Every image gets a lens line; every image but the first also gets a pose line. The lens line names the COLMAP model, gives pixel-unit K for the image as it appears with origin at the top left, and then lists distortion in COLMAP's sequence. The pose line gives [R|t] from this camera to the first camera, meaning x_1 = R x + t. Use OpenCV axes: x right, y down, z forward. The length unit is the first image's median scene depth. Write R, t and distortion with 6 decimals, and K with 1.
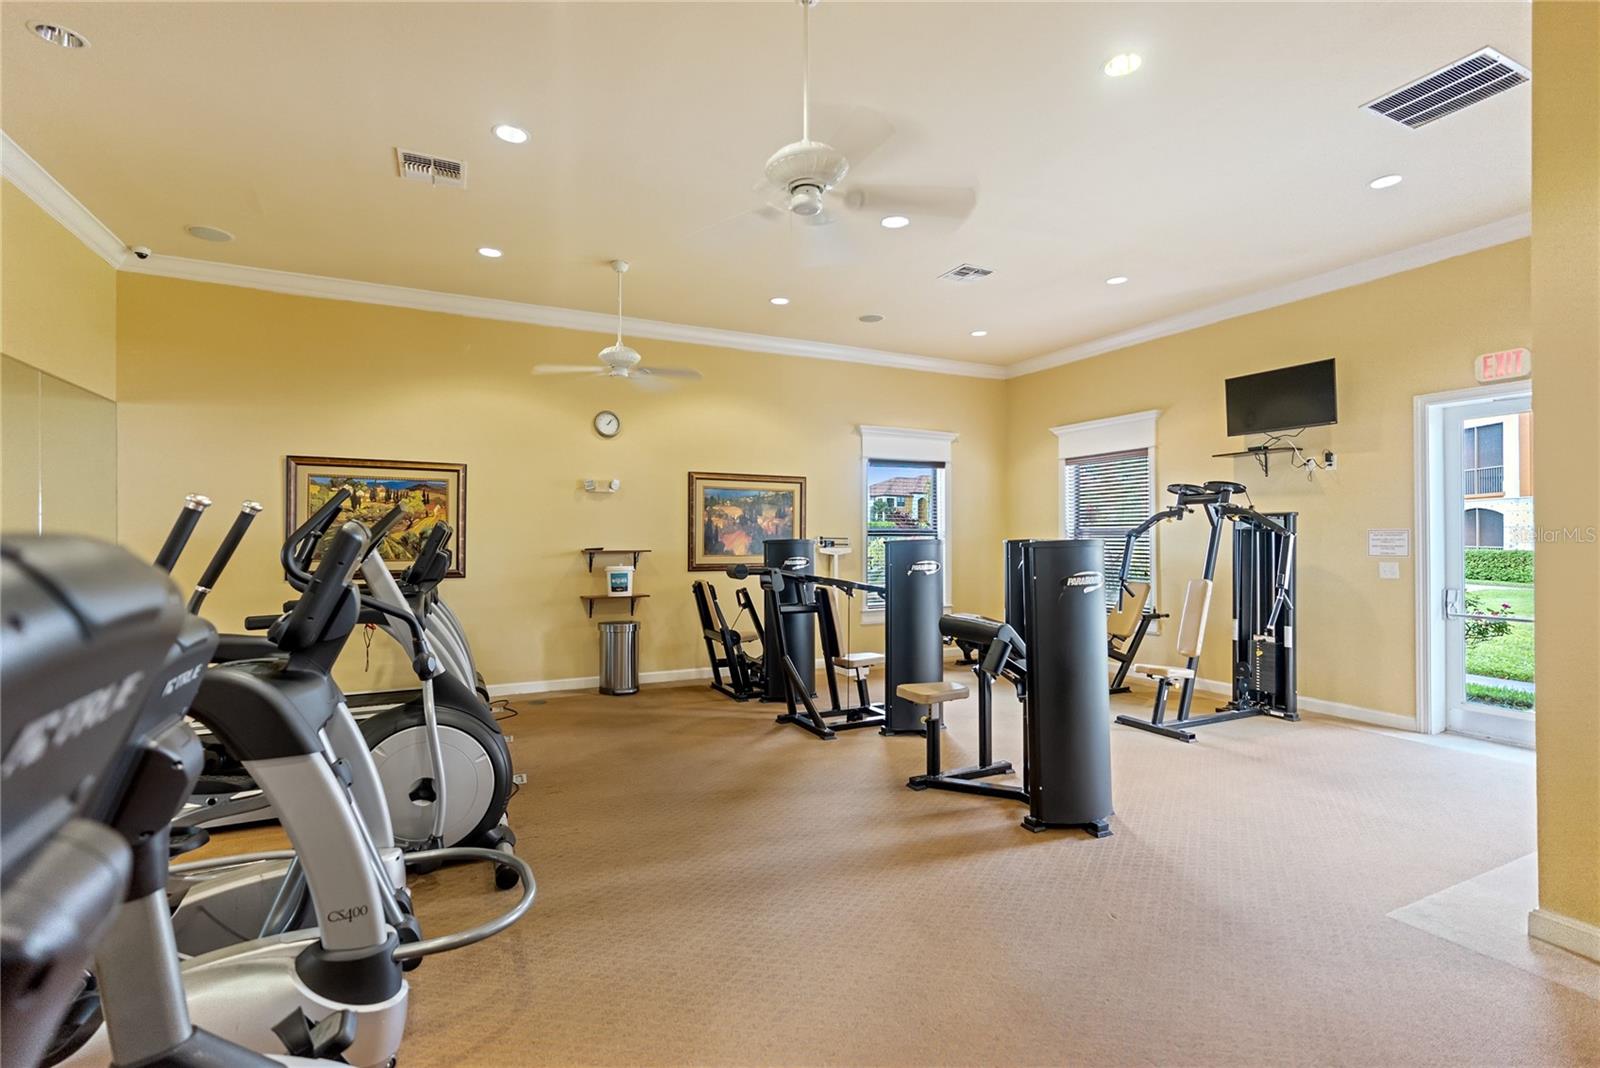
lens RADIAL K [[739.4, 0, 786.2], [0, 739.4, 534.5], [0, 0, 1]] dist [-0.003871, 0.001592]
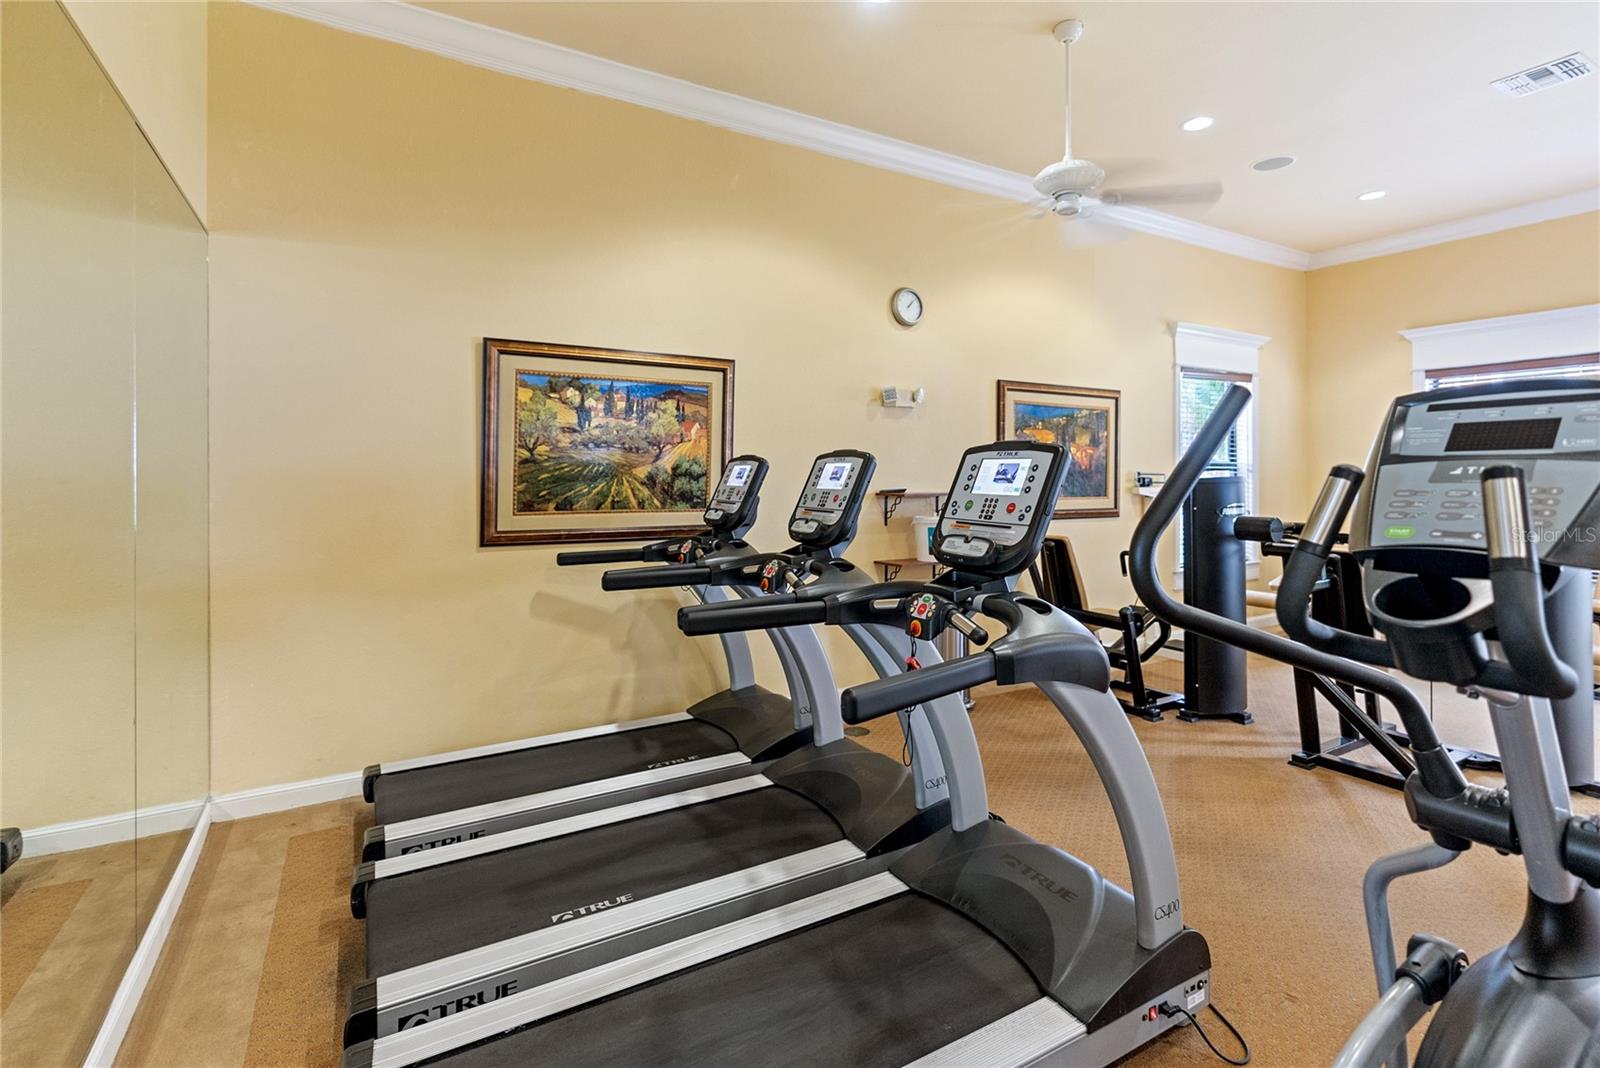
lens RADIAL K [[739.4, 0, 783.5], [0, 739.4, 478.2], [0, 0, 1]] dist [-0.003871, 0.001592]
pose [[0.997534, 0.000237, 0.070180, -0.439919], [-0.001458, 0.999849, 0.017338, -0.003650], [-0.070165, -0.017397, 0.997384, 0.355932]]
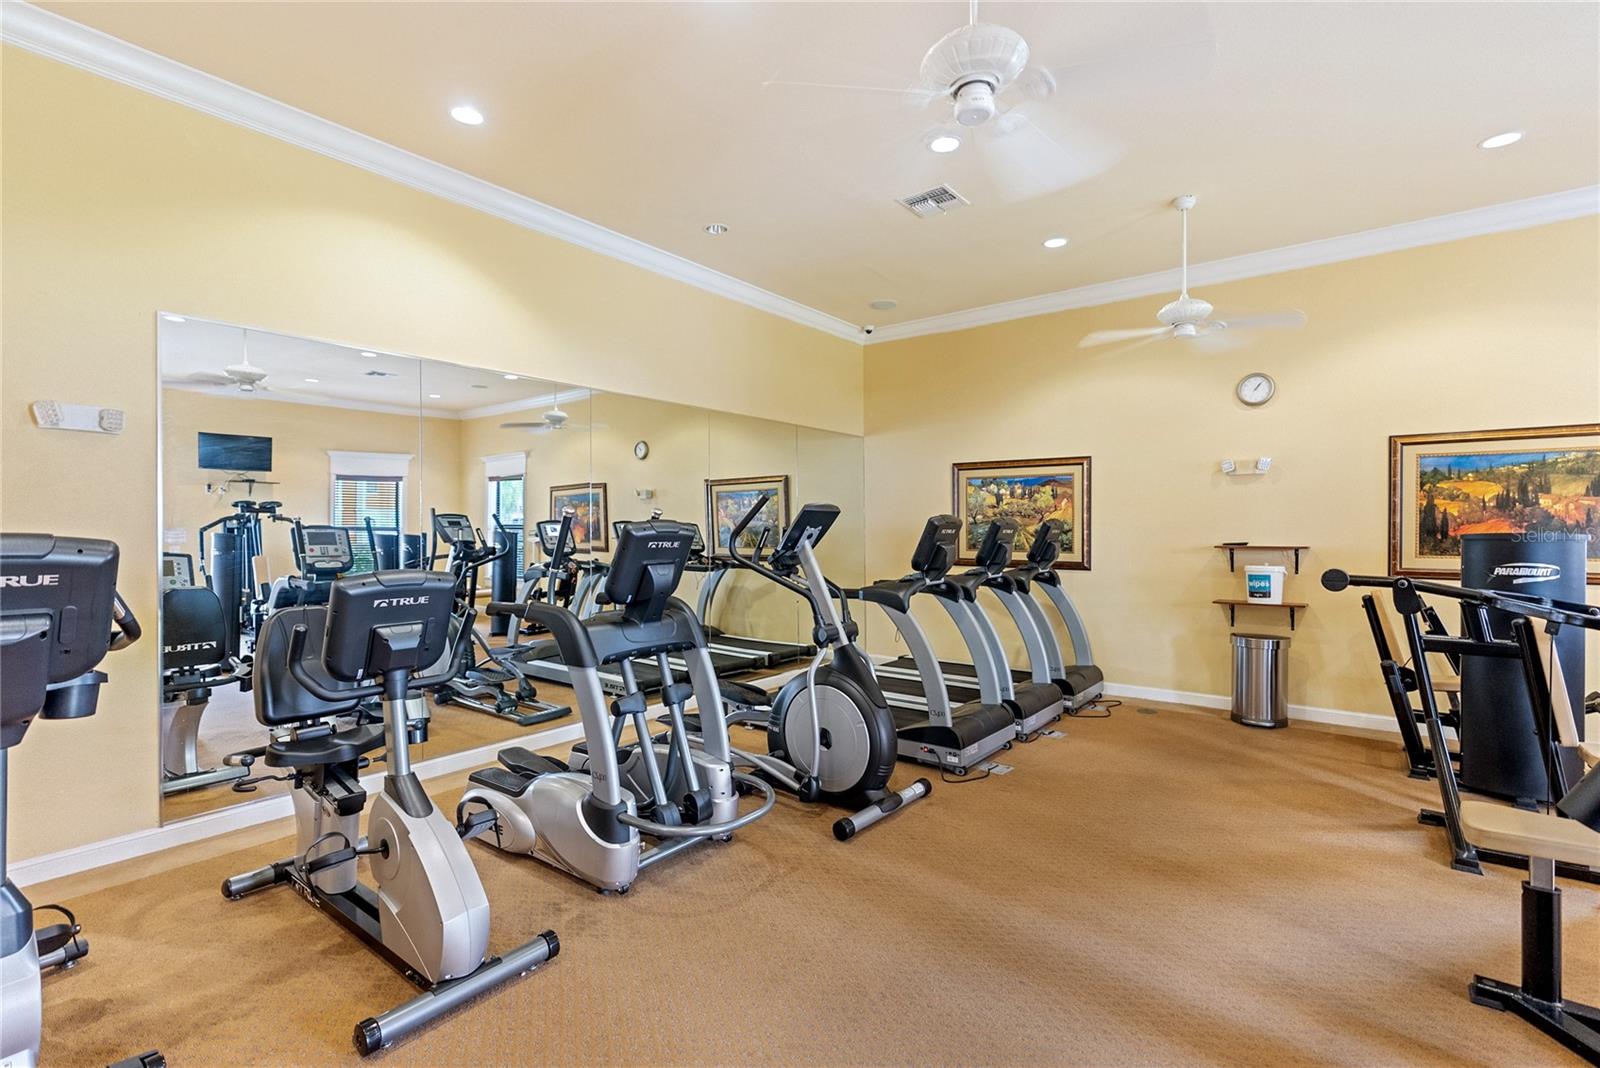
lens RADIAL K [[739.4, 0, 794.3], [0, 739.4, 537.0], [0, 0, 1]] dist [-0.003871, 0.001592]
pose [[0.428969, 0.008084, -0.903283, 0.296487], [0.005910, 0.999913, 0.011756, -0.000838], [0.903300, -0.010382, 0.428884, 0.216180]]
